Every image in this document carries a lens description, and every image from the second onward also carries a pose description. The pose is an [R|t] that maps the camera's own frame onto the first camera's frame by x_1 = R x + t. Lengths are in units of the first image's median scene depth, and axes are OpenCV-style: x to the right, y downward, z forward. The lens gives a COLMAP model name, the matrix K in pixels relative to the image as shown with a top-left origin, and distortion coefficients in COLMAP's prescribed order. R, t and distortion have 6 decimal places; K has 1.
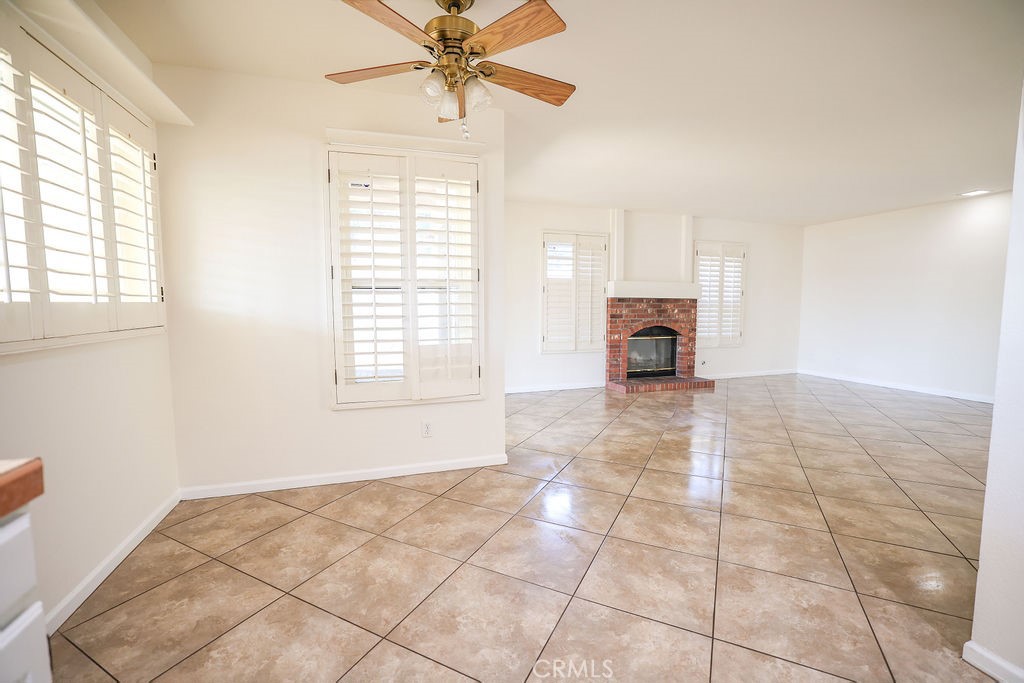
lens RADIAL K [[440.7, 0, 513.8], [0, 440.7, 344.1], [0, 0, 1]] dist [-0.044073, 0.014970]
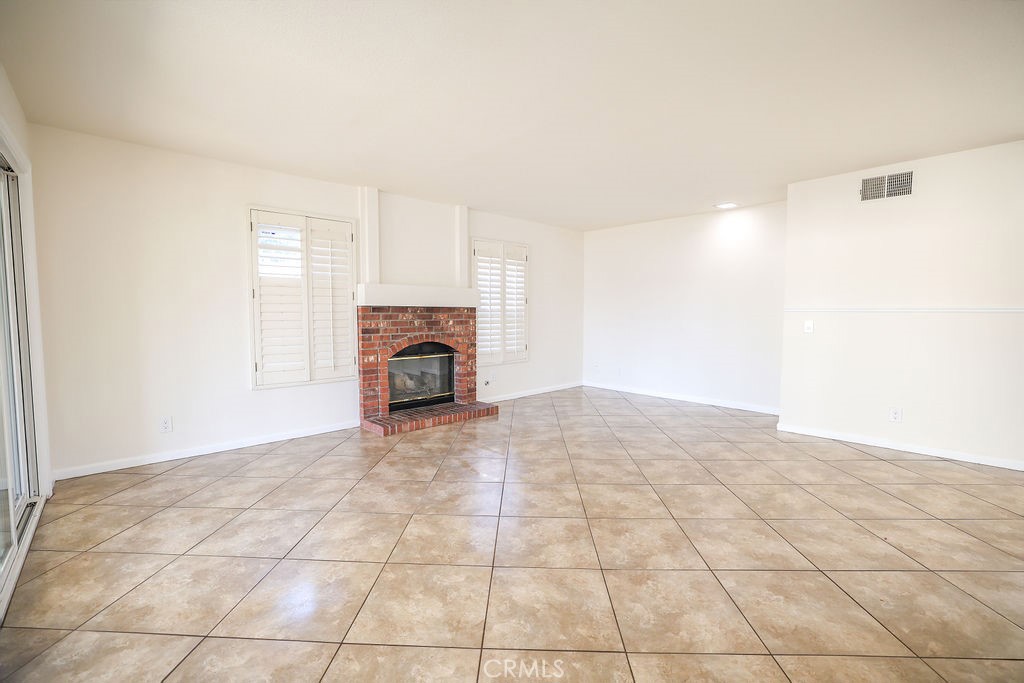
lens RADIAL K [[440.7, 0, 513.8], [0, 440.7, 344.1], [0, 0, 1]] dist [-0.044073, 0.014970]
pose [[0.907669, -0.029946, 0.418618, 0.138918], [0.035446, 0.999357, -0.005366, -0.028268], [-0.418188, 0.019709, 0.908147, 0.222625]]
